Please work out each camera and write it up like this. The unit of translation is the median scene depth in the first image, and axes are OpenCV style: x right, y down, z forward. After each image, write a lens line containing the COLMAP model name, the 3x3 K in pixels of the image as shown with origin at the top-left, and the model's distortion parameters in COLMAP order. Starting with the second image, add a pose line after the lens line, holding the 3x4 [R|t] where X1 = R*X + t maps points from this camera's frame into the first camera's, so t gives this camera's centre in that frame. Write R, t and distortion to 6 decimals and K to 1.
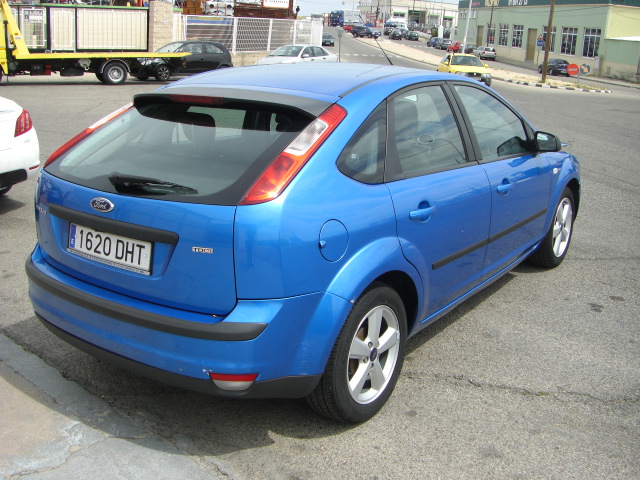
lens RADIAL K [[718.8, 0, 308.2], [0, 718.8, 233.6], [0, 0, 1]] dist [-0.142312, 0.000000]
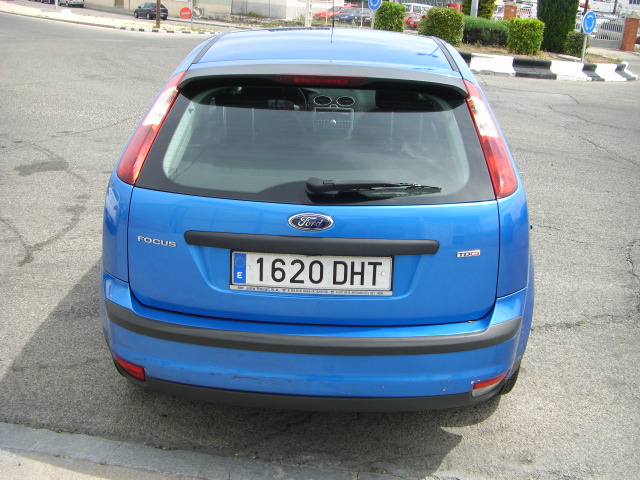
lens RADIAL K [[718.8, 0, 320.3], [0, 718.8, 234.6], [0, 0, 1]] dist [-0.142312, 0.000000]
pose [[0.834756, -0.170971, 0.523403, -0.684060], [0.130917, 0.984939, 0.112938, -0.112728], [-0.534829, -0.025754, 0.844568, 0.308375]]
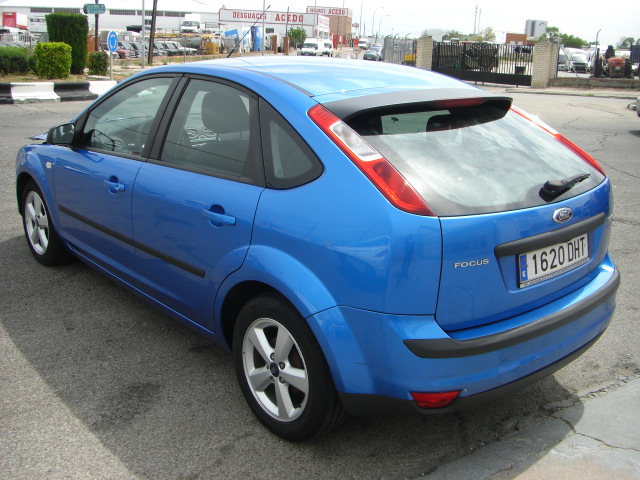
lens RADIAL K [[718.8, 0, 322.2], [0, 718.8, 233.2], [0, 0, 1]] dist [-0.142312, 0.000000]
pose [[0.221351, -0.281945, 0.933547, -1.241818], [0.241076, 0.943402, 0.227761, -0.309204], [-0.944927, 0.174640, 0.276793, 1.018731]]
